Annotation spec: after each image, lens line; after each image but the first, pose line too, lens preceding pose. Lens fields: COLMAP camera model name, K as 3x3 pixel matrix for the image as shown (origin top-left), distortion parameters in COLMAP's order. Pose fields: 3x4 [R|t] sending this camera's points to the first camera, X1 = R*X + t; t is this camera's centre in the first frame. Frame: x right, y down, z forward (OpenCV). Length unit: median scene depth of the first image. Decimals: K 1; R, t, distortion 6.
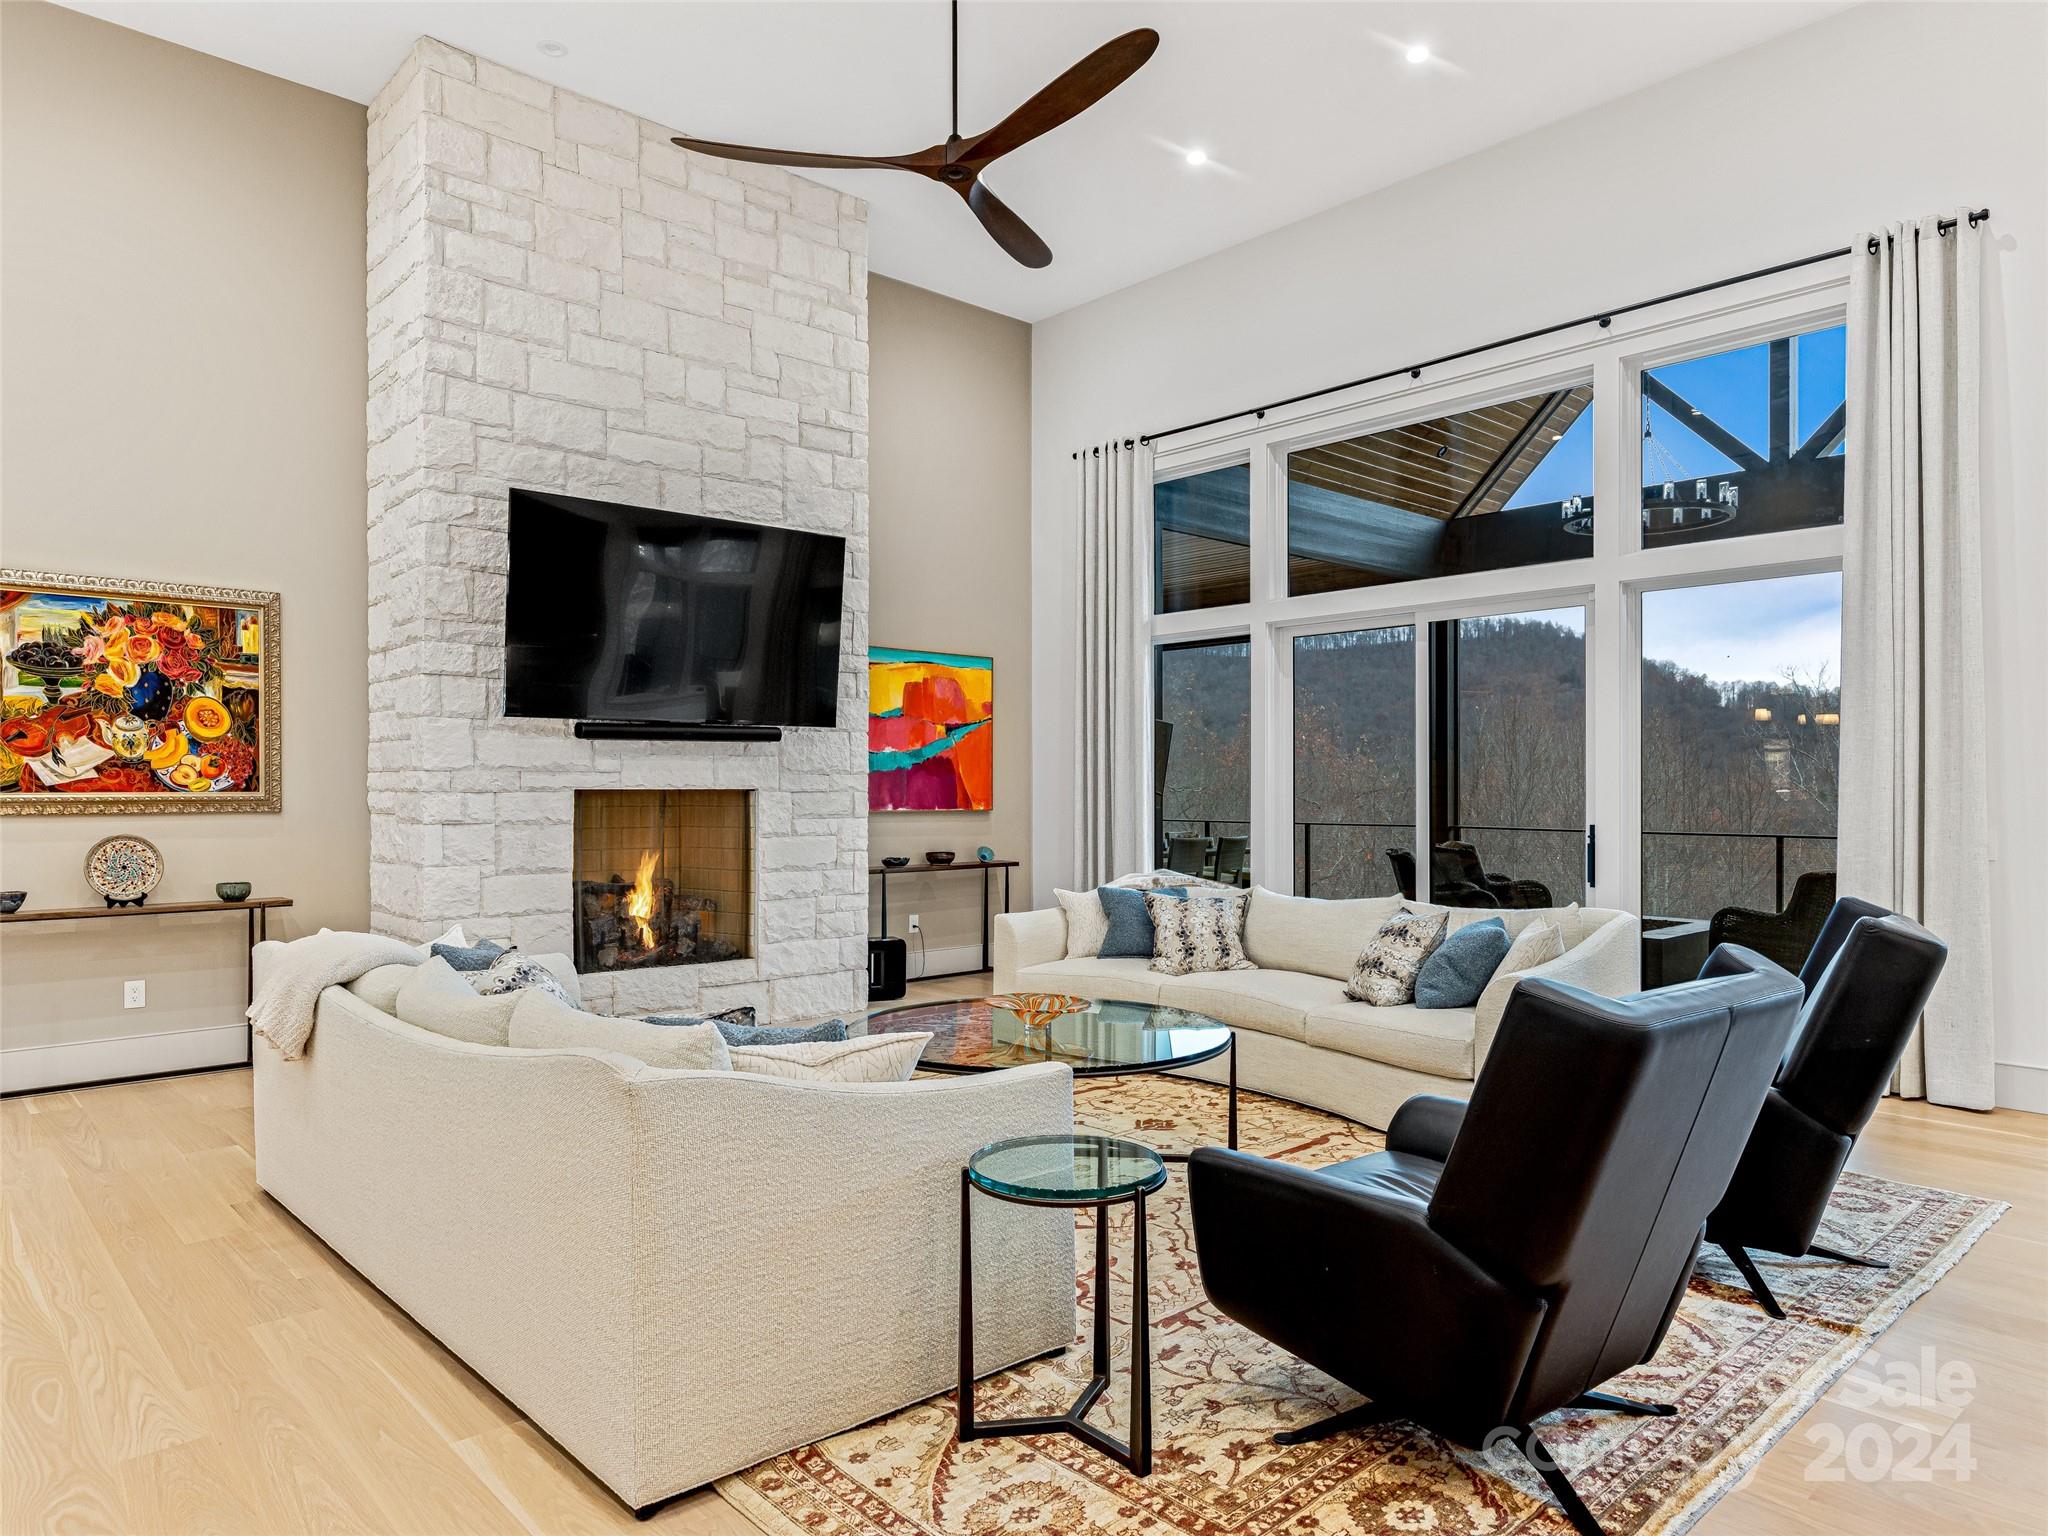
lens RADIAL K [[1298.0, 0, 1026.6], [0, 1298.0, 797.1], [0, 0, 1]] dist [0.000609, -0.000114]
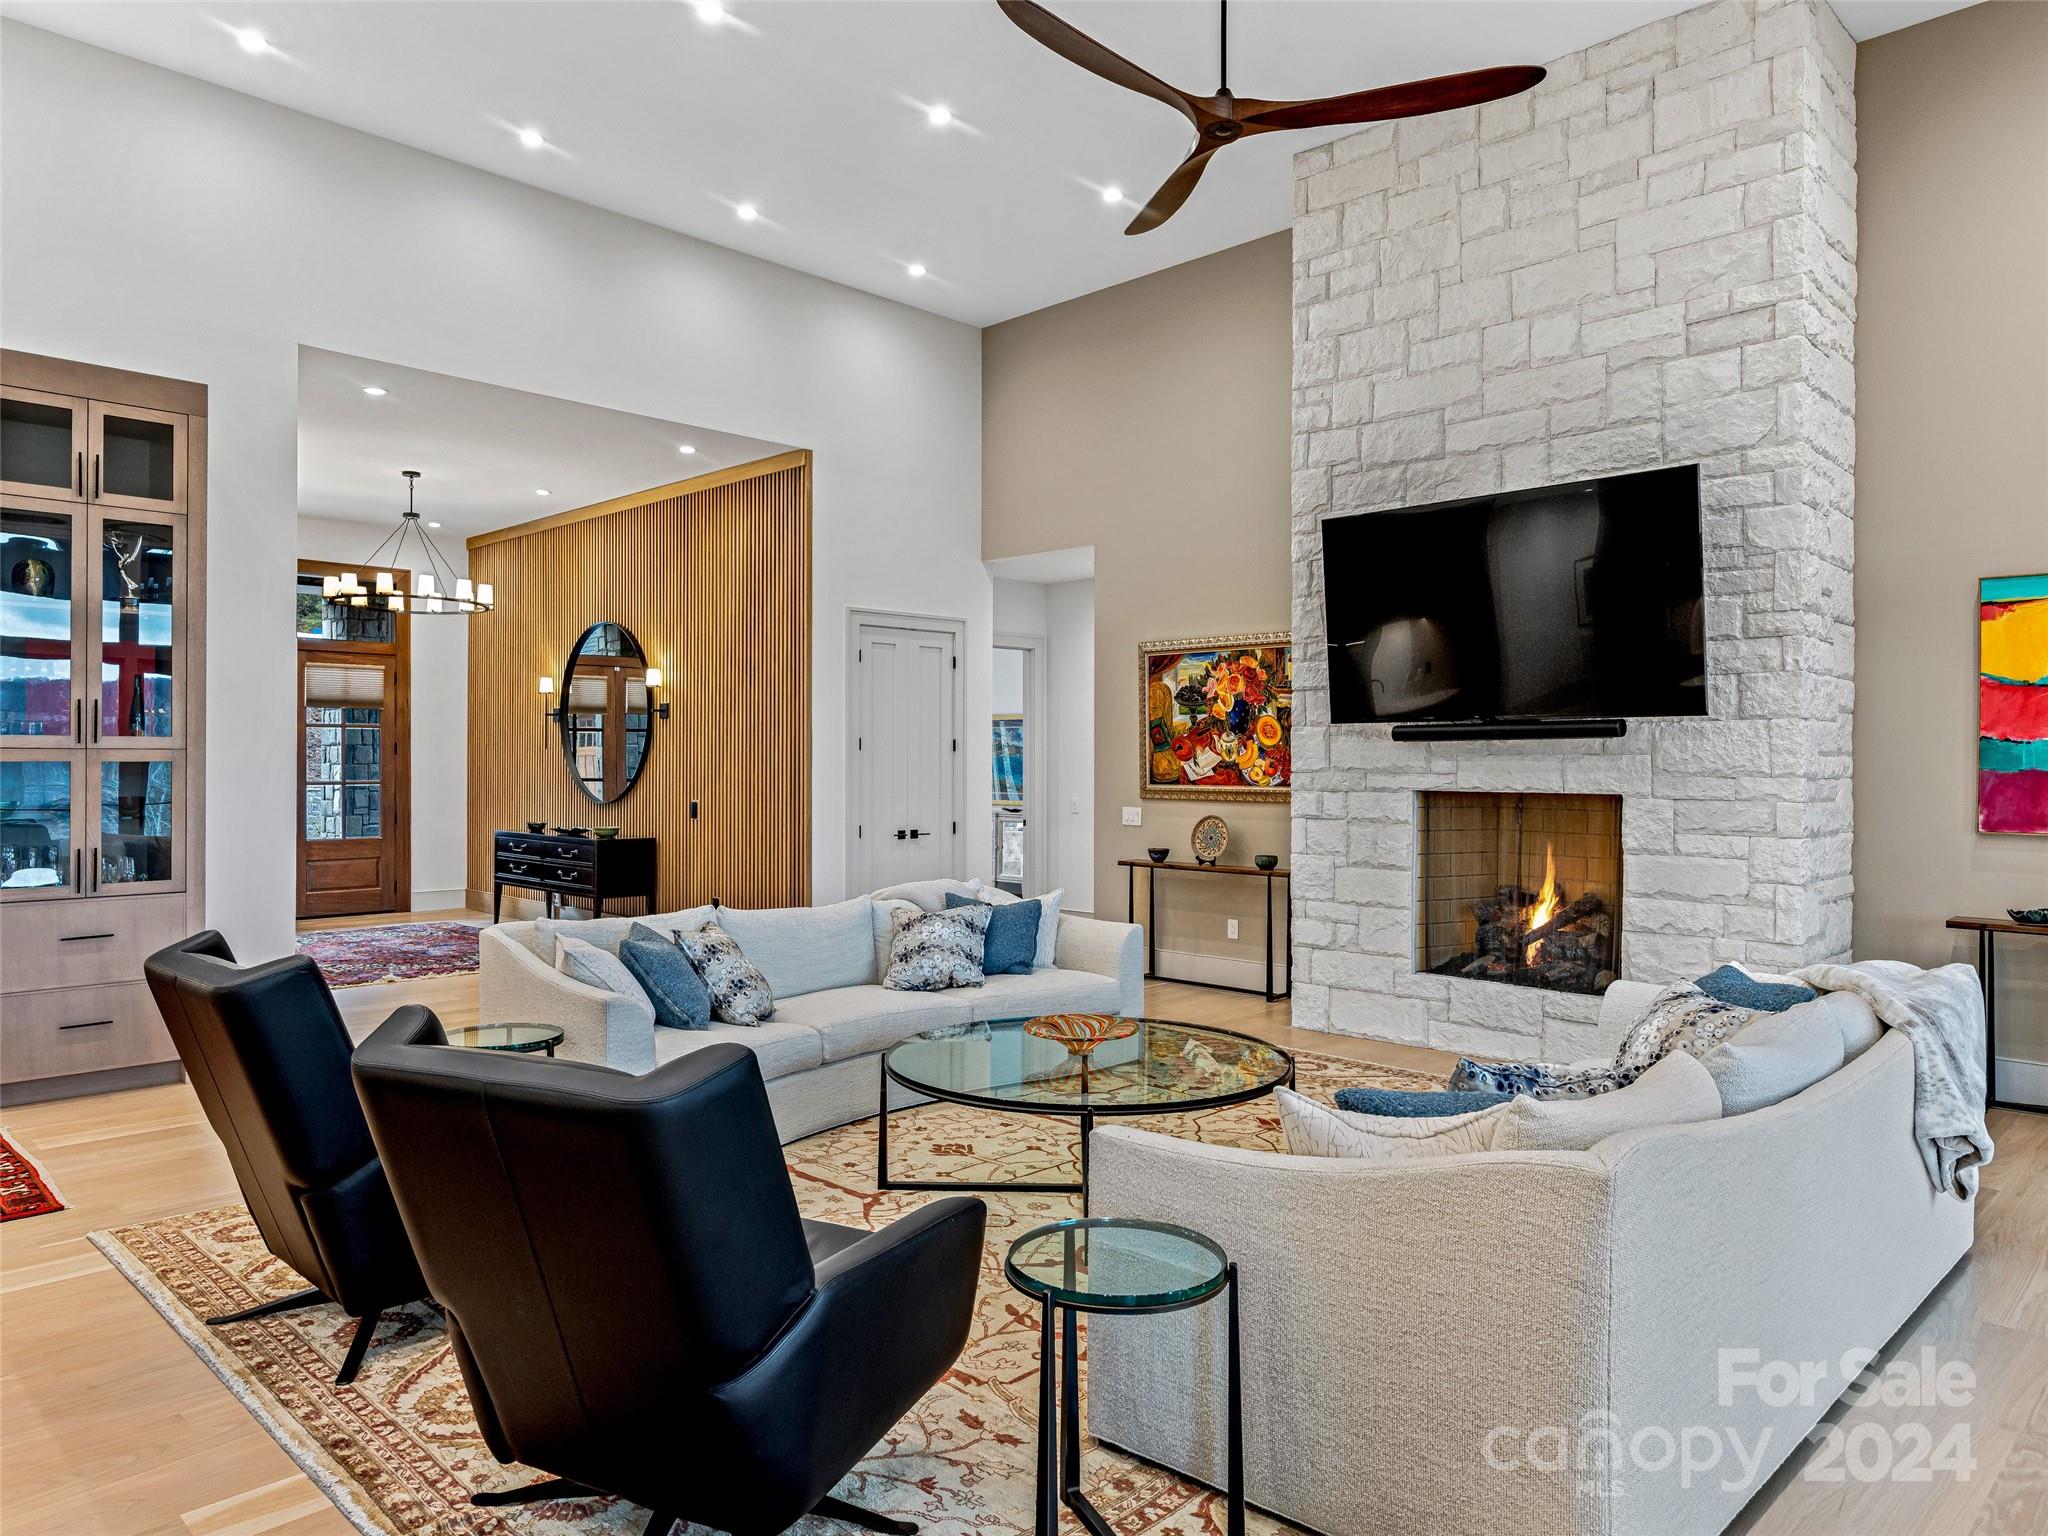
lens RADIAL K [[1357.2, 0, 1024.0], [0, 1357.2, 768.0], [0, 0, 1]] dist [-0.005849, -0.001651]
pose [[0.043092, 0.005745, -0.999055, 0.744035], [-0.011395, 0.999921, 0.005258, -0.027081], [0.999006, 0.011158, 0.043154, 0.680857]]
